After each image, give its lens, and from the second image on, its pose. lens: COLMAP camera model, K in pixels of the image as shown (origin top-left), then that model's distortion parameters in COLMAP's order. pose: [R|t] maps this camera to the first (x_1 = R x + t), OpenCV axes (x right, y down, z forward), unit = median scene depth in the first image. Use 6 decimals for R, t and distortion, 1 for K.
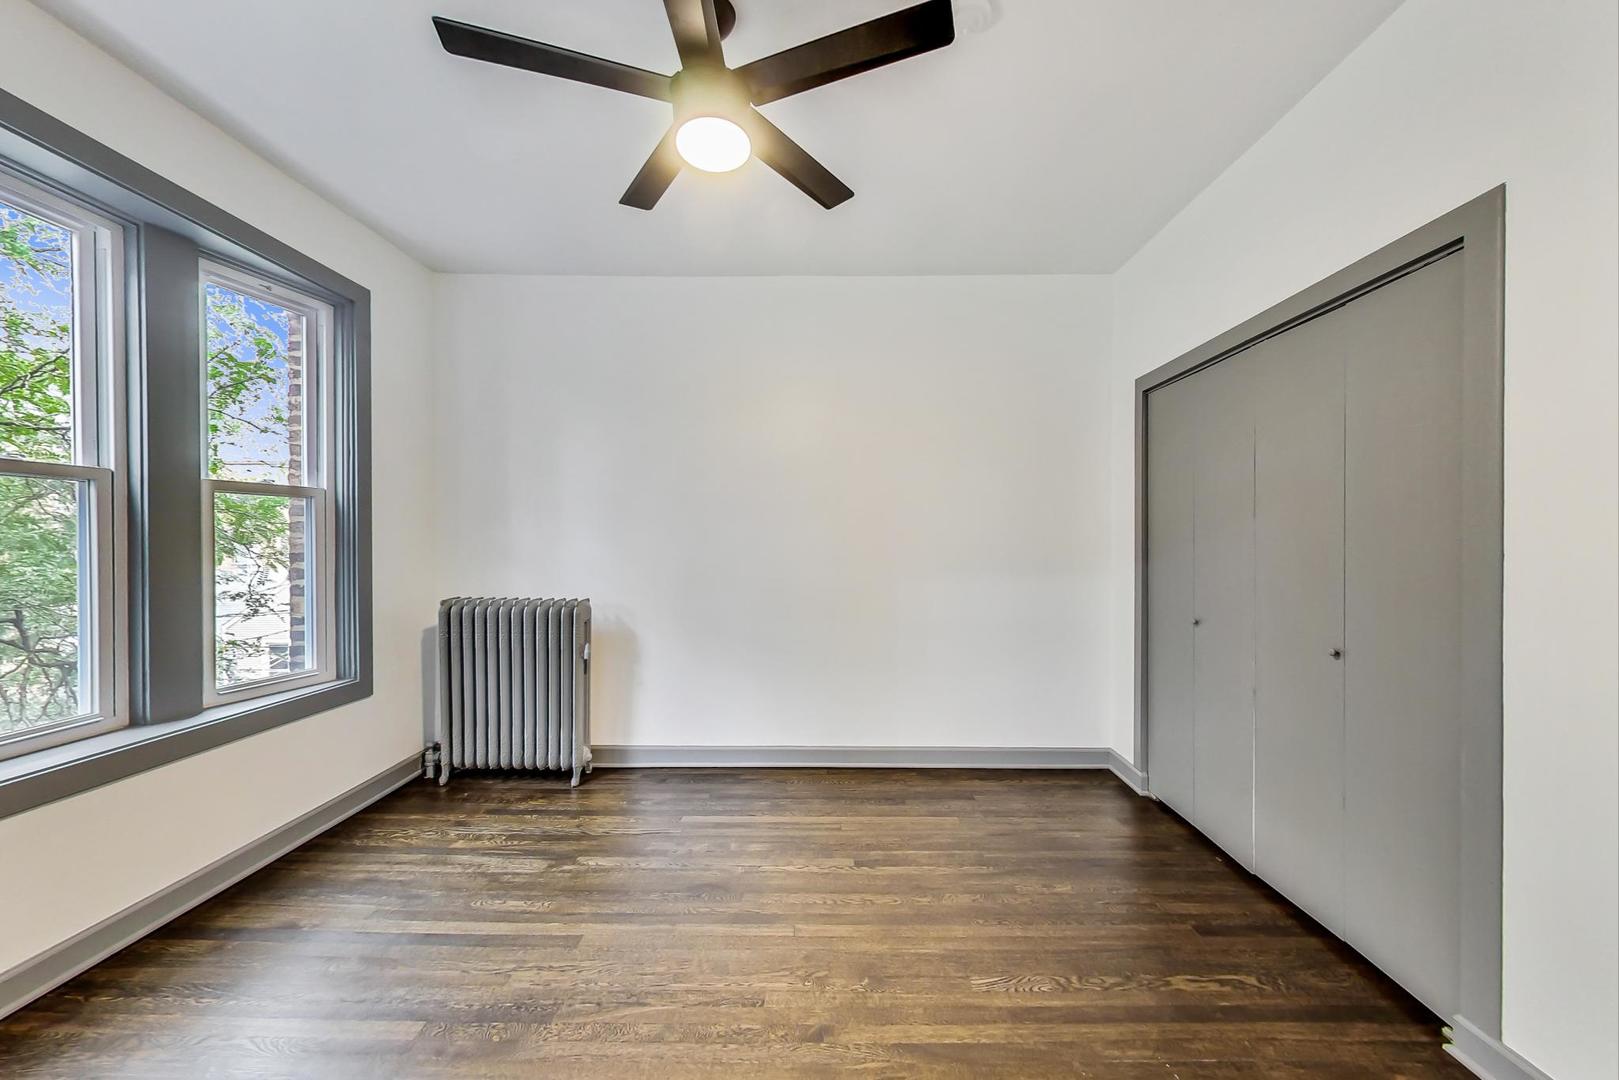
lens RADIAL K [[630.5, 0, 805.4], [0, 630.5, 546.6], [0, 0, 1]] dist [0.006411, 0.000392]
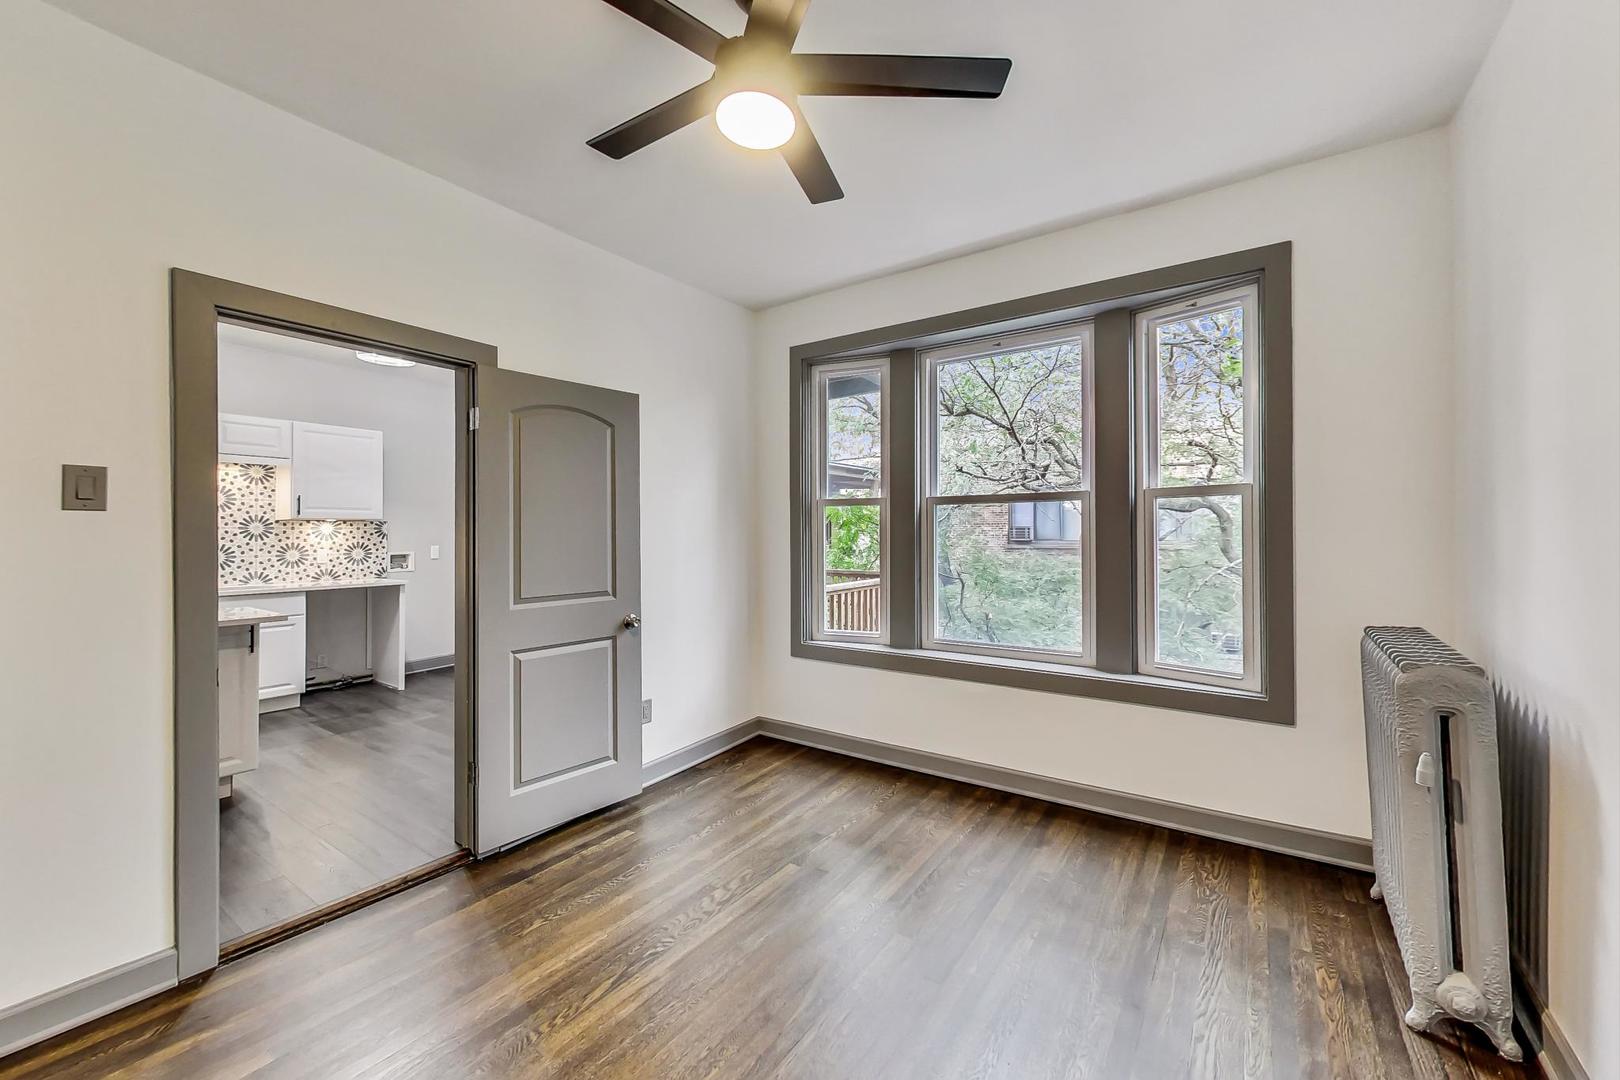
lens RADIAL K [[630.9, 0, 838.9], [0, 630.9, 523.3], [0, 0, 1]] dist [0.006411, 0.000392]
pose [[-0.545905, -0.011844, -0.837763, 0.455472], [0.000385, 0.999896, -0.014387, -0.023464], [0.837847, -0.008177, -0.545844, 1.282857]]
